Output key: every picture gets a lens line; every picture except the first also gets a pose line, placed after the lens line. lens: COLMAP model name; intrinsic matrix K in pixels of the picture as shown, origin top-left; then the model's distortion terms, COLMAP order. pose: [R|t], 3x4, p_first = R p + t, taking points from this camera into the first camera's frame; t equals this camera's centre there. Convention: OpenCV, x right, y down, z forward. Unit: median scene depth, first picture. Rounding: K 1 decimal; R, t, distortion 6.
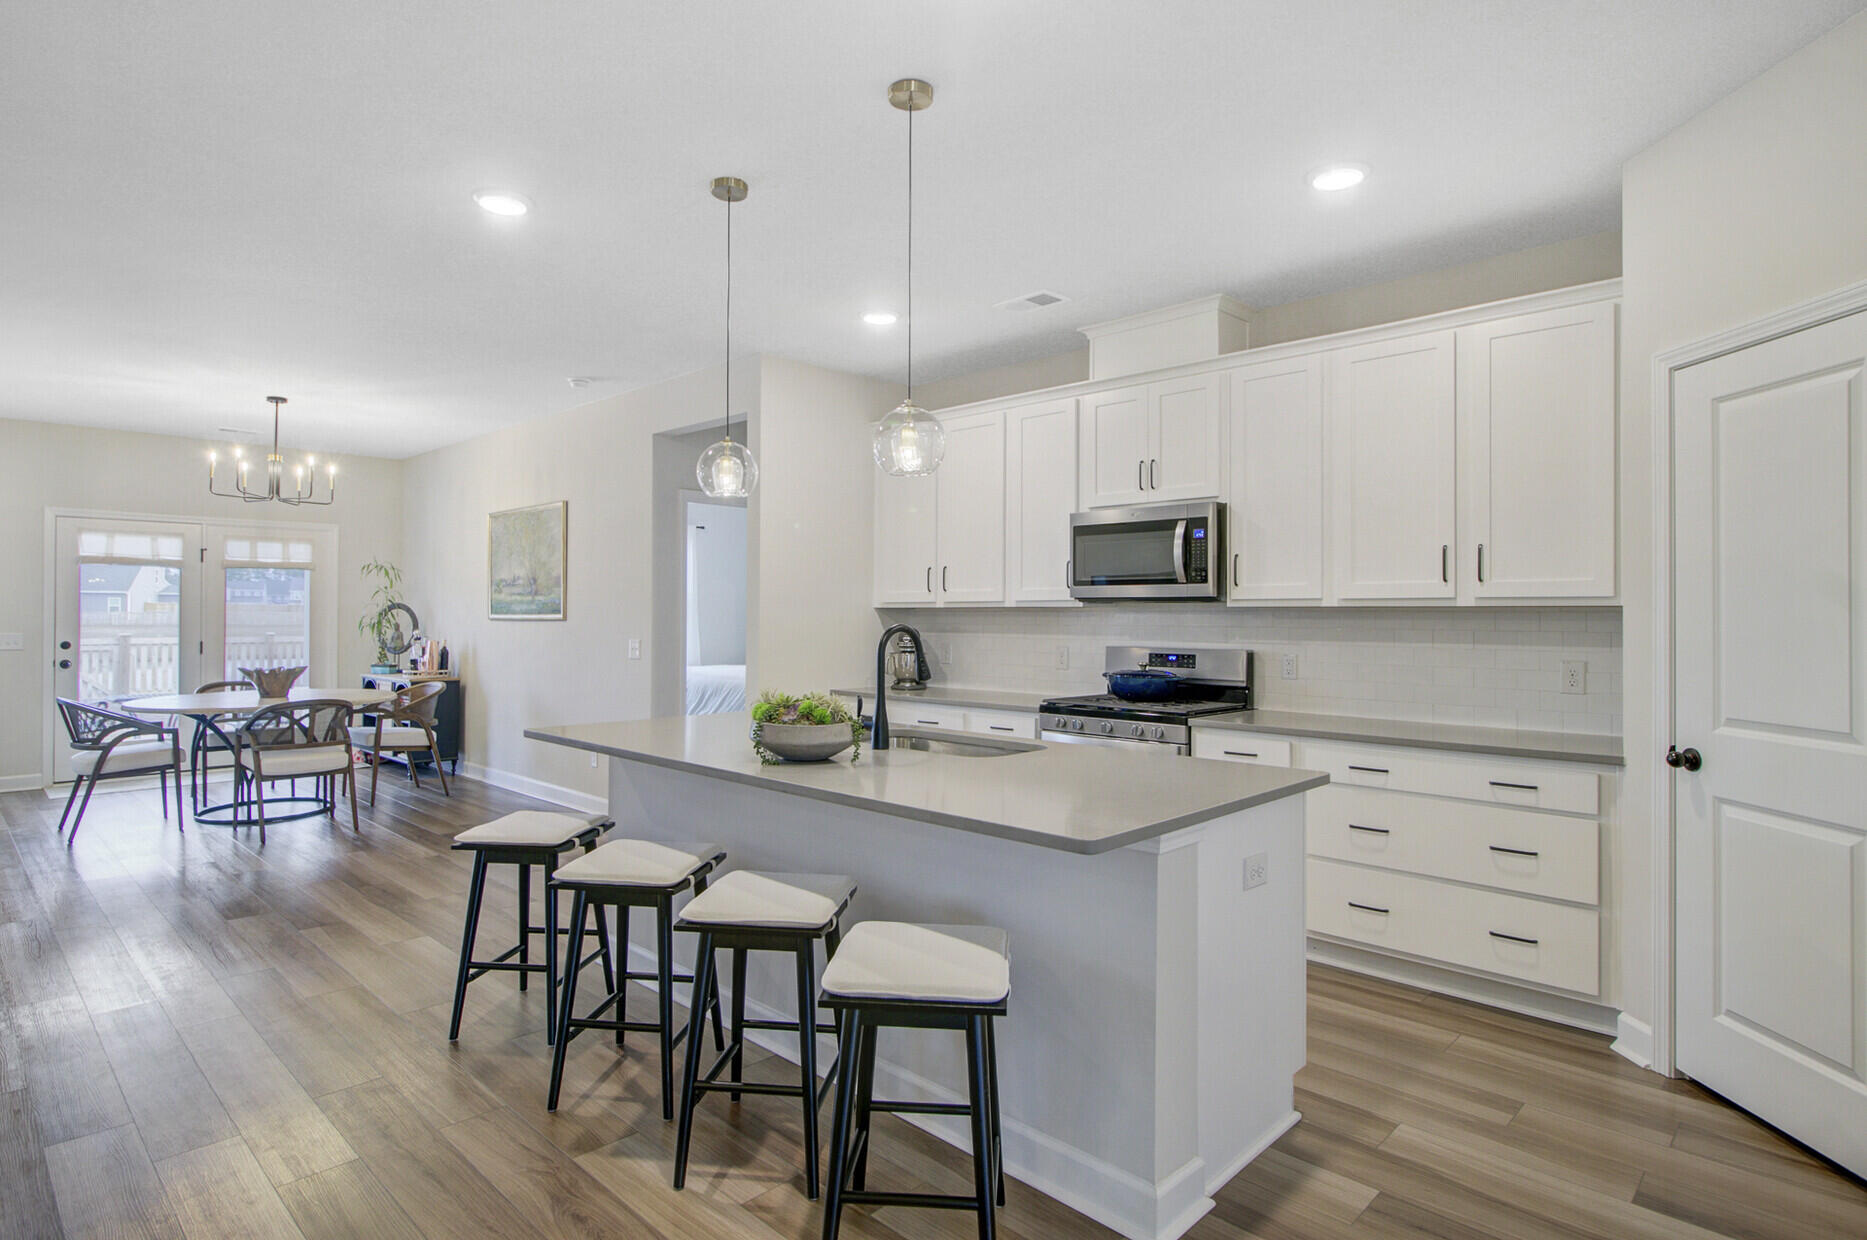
lens RADIAL K [[967.3, 0, 928.1], [0, 967.3, 615.7], [0, 0, 1]] dist [-0.002040, -0.000119]
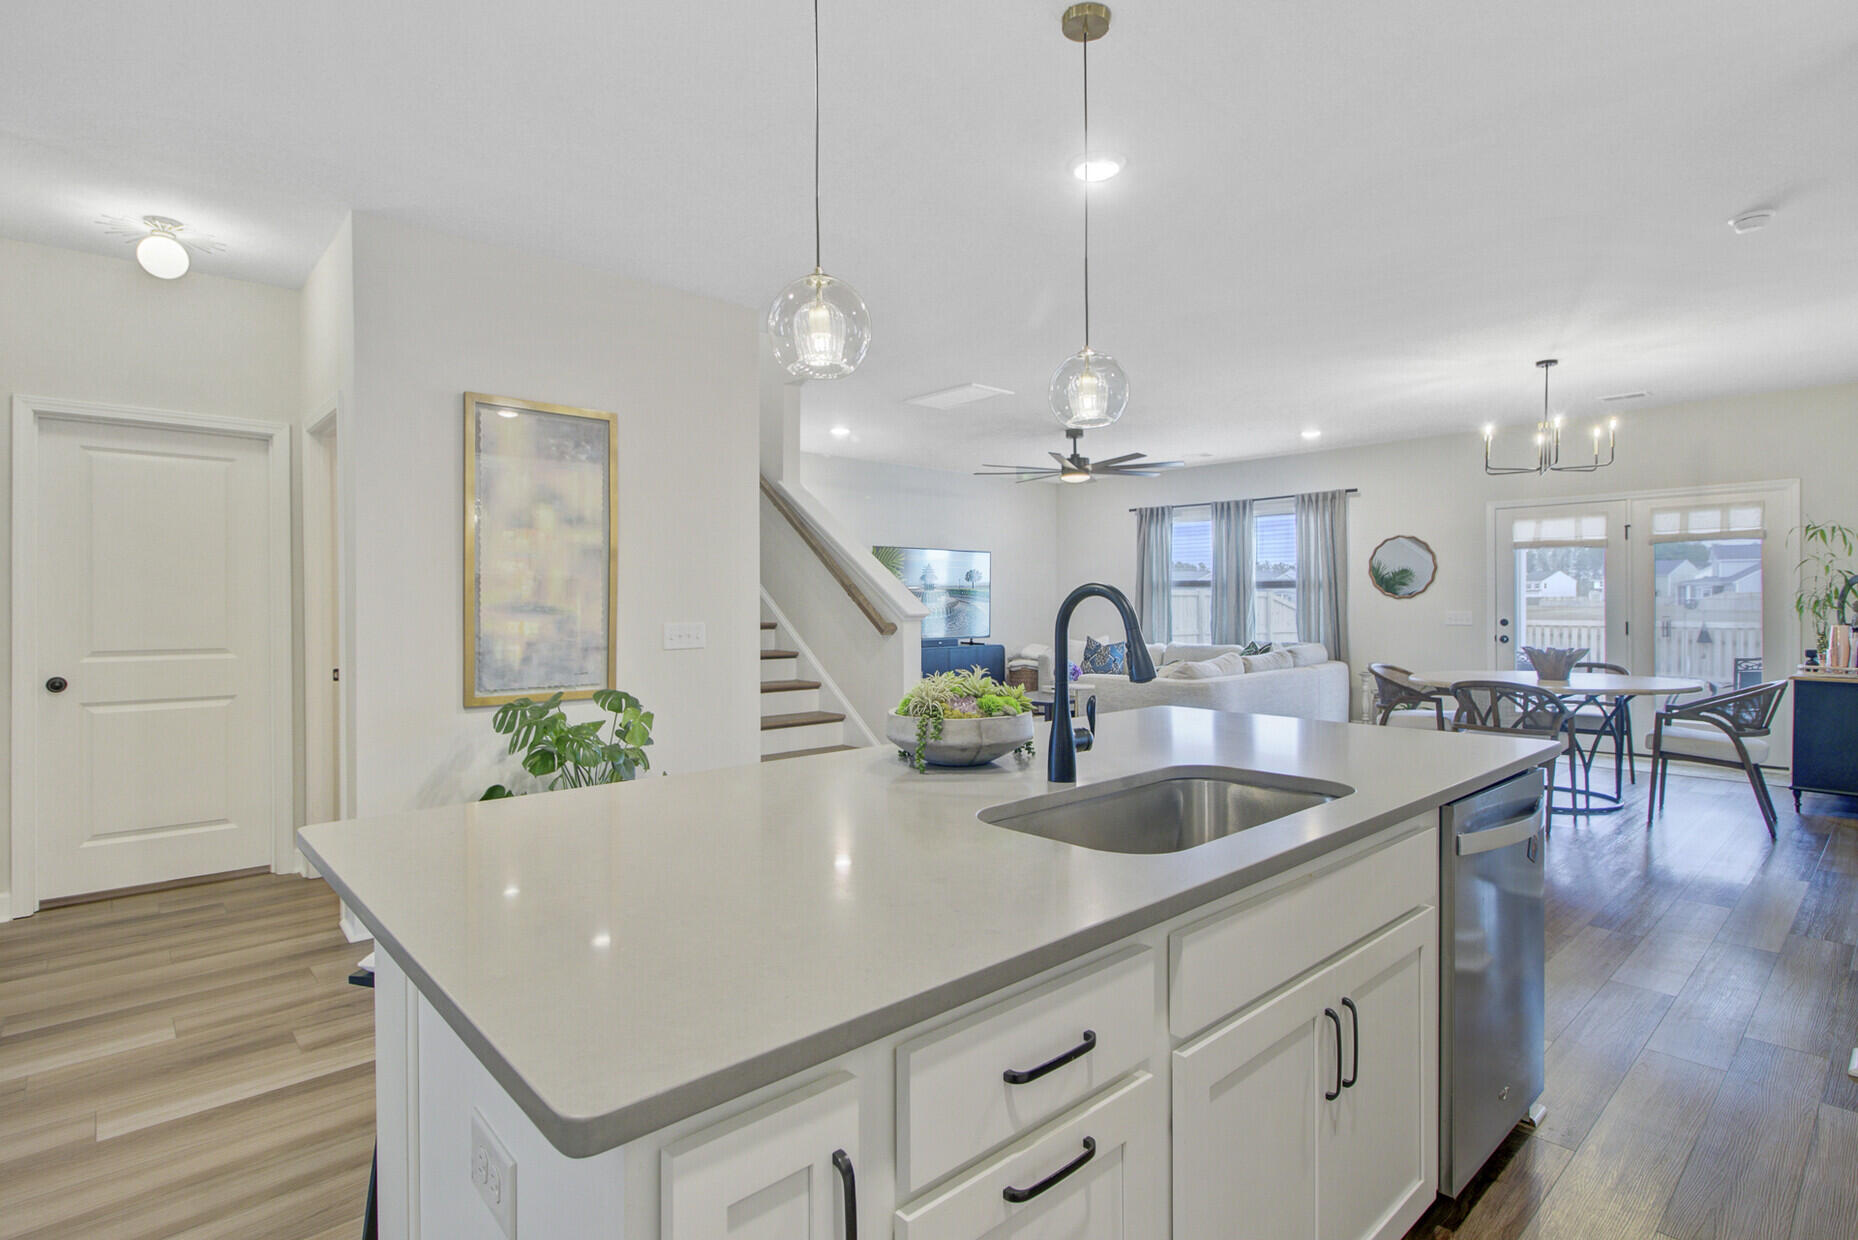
lens RADIAL K [[924.9, 0, 926.7], [0, 924.9, 614.4], [0, 0, 1]] dist [0.004464, 0.000458]
pose [[-0.078945, 0.008053, -0.996846, 0.242106], [0.002299, 0.999966, 0.007896, 0.010831], [0.996876, -0.001669, -0.078960, 0.409332]]
